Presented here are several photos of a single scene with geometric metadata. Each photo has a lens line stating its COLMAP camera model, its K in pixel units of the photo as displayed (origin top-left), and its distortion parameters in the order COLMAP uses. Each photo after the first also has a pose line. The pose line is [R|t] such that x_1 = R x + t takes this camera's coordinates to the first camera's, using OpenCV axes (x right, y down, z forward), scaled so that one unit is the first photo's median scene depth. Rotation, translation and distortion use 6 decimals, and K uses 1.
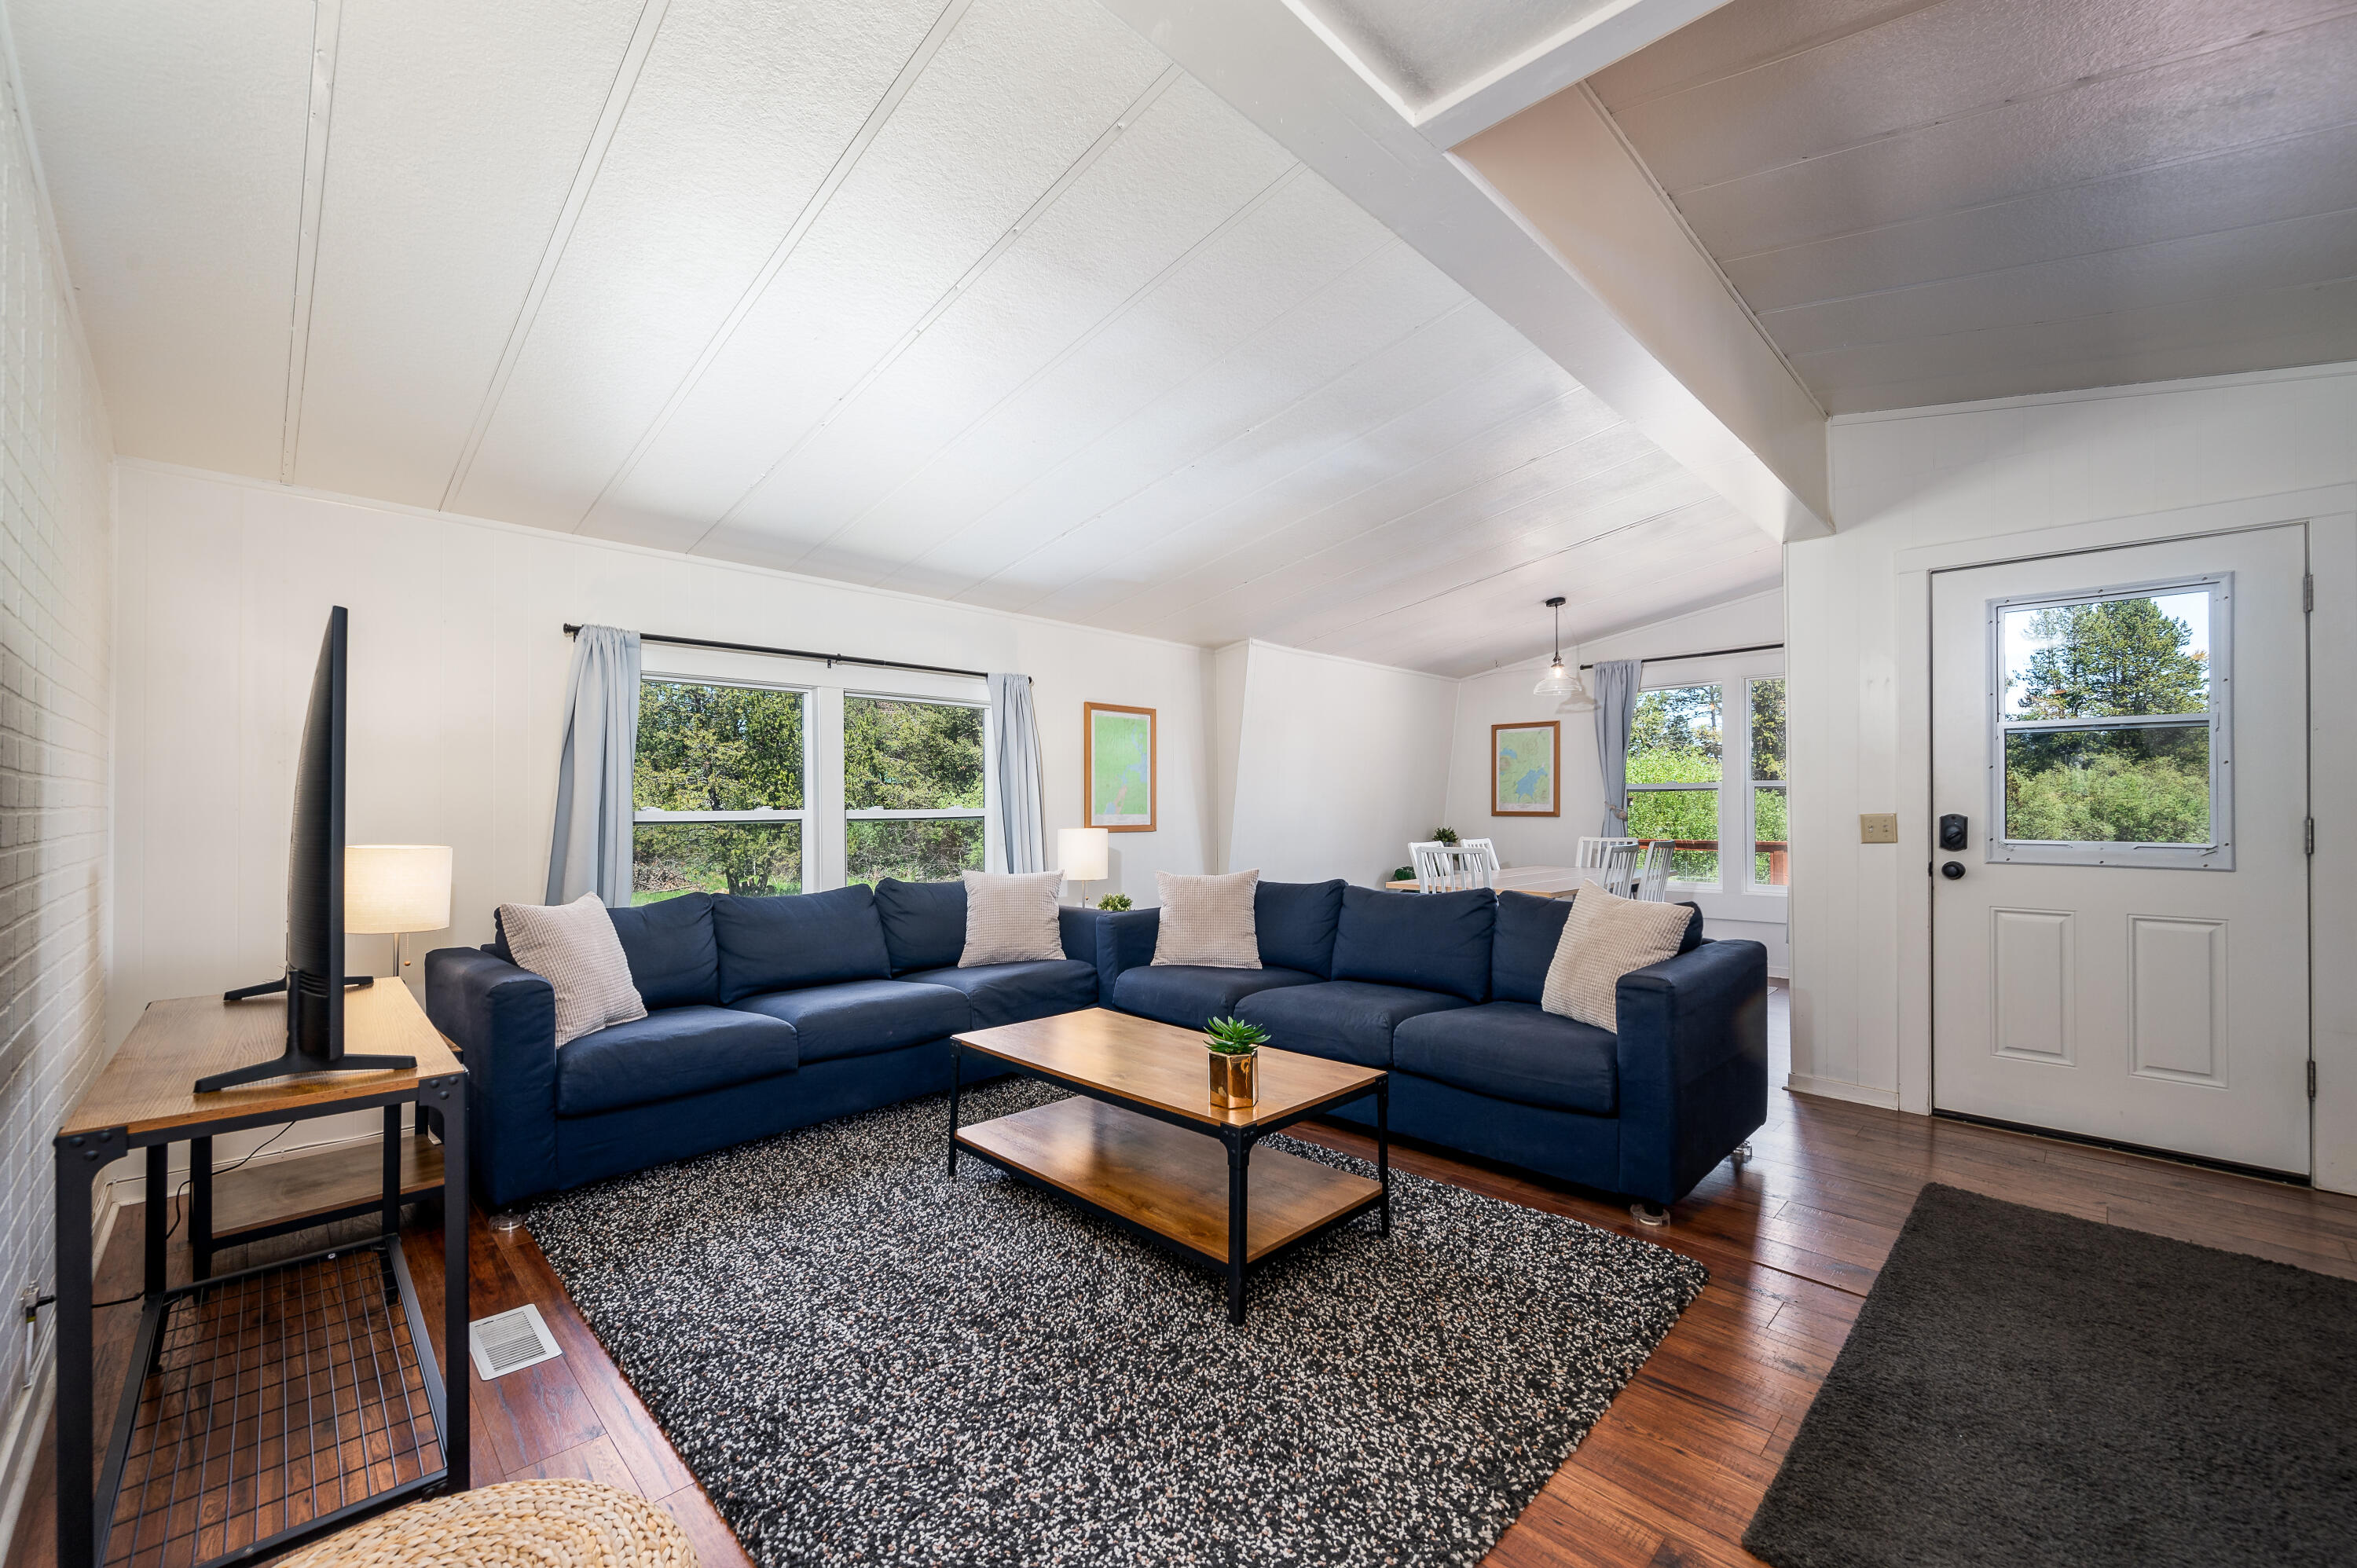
lens RADIAL K [[942.8, 0, 1185.2], [0, 942.8, 796.6], [0, 0, 1]] dist [0.000897, -0.000078]
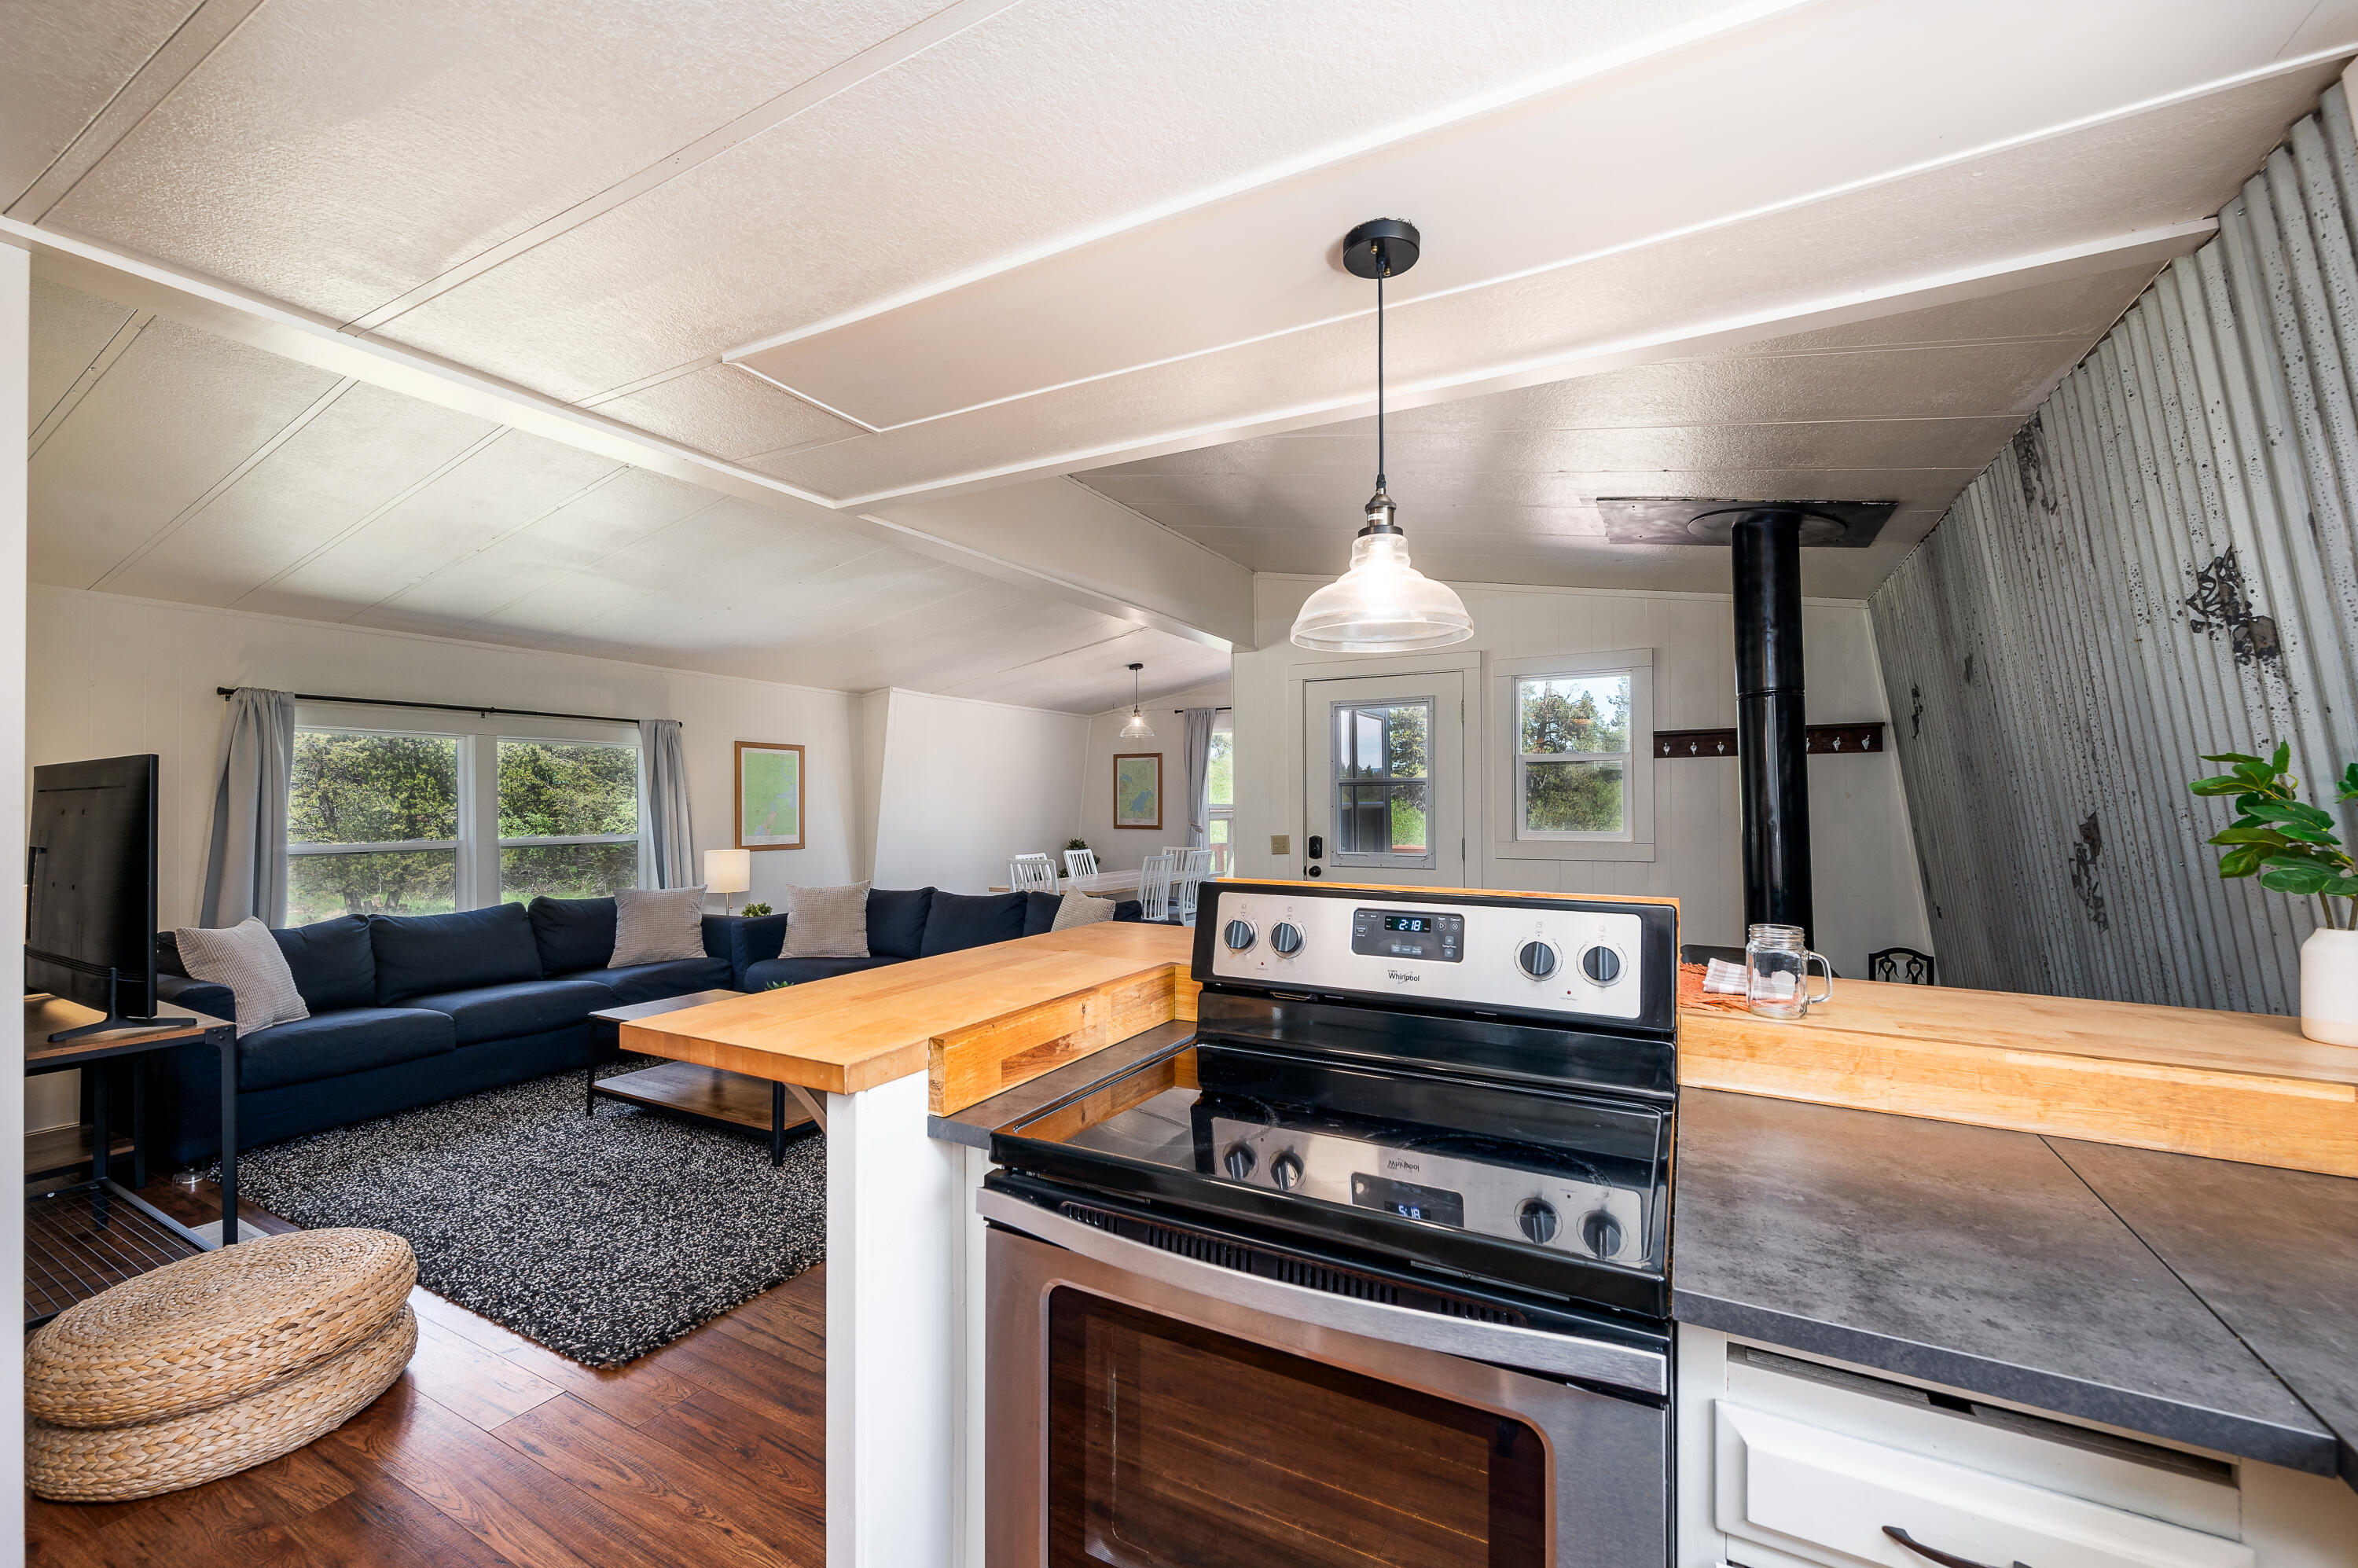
lens RADIAL K [[943.3, 0, 1185.7], [0, 943.3, 796.7], [0, 0, 1]] dist [0.000897, -0.000078]
pose [[0.960988, -0.001536, 0.276586, 0.146034], [0.001482, 0.999999, 0.000404, -0.040809], [-0.276586, 0.000021, 0.960989, -0.392500]]
